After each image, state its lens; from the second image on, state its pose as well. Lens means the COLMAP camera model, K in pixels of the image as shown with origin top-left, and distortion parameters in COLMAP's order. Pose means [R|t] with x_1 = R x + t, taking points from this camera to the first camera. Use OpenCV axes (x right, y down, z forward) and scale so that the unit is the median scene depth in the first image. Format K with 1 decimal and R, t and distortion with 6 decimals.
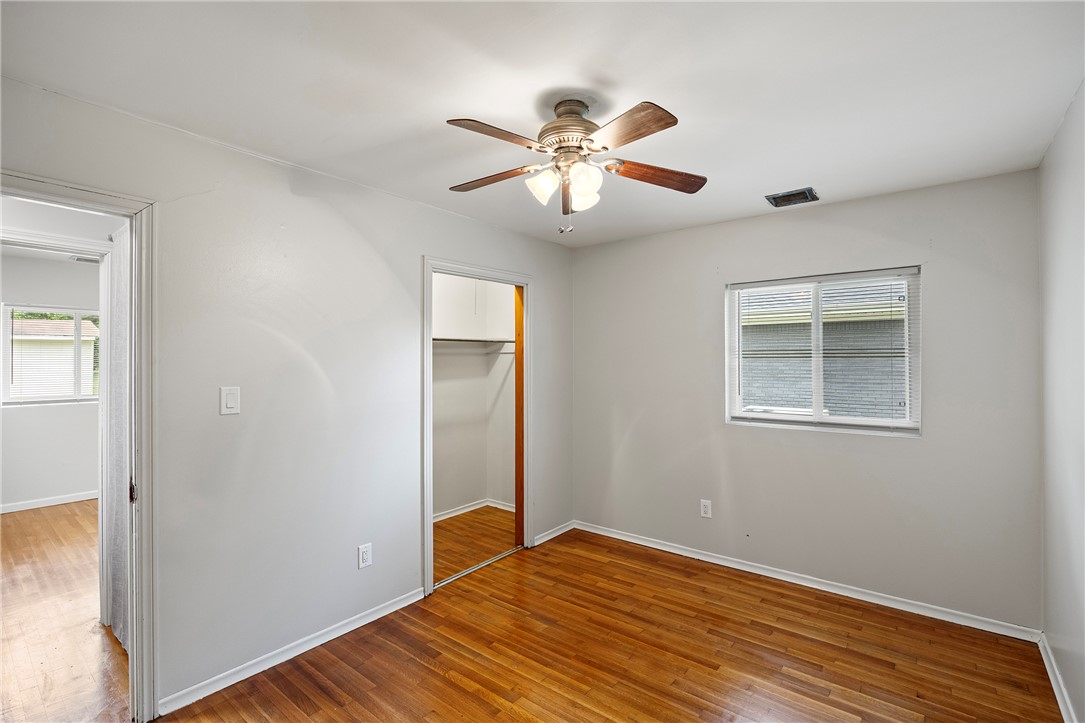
lens RADIAL K [[472.8, 0, 553.5], [0, 472.8, 363.0], [0, 0, 1]] dist [-0.005034, -0.000325]
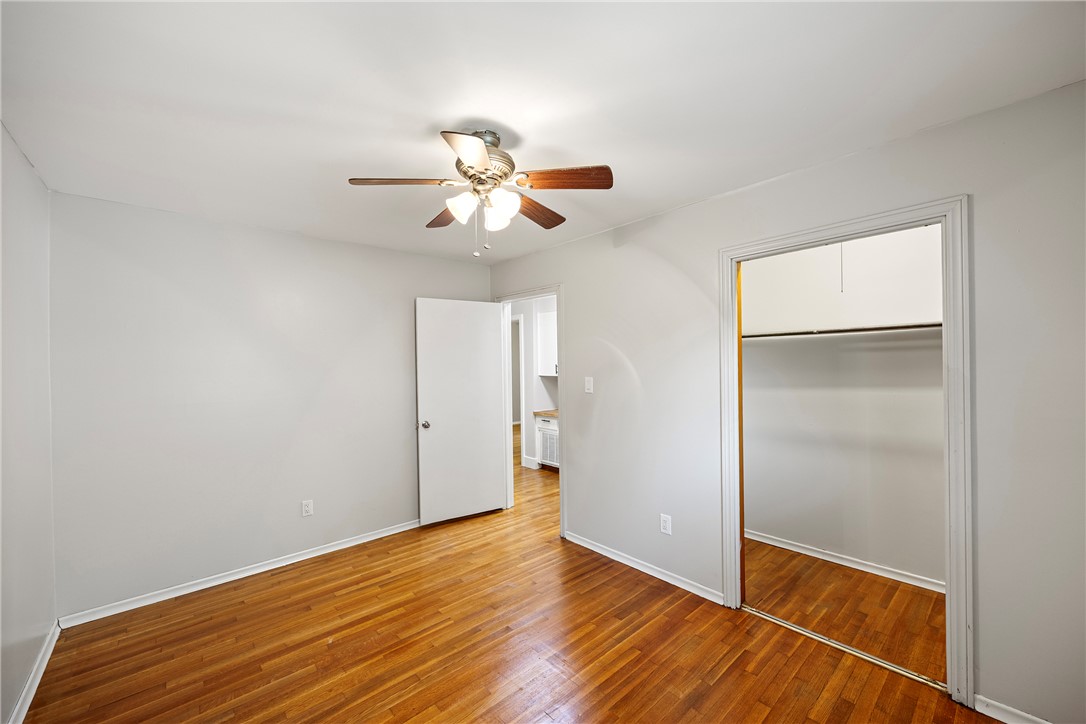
lens RADIAL K [[423.7, 0, 548.6], [0, 423.7, 360.2], [0, 0, 1]] dist [-0.001532, -0.000208]
pose [[-0.153436, 0.004382, -0.988149, 0.360390], [0.020514, 0.999789, 0.001249, -0.006438], [0.987946, -0.020079, -0.153494, 0.452155]]
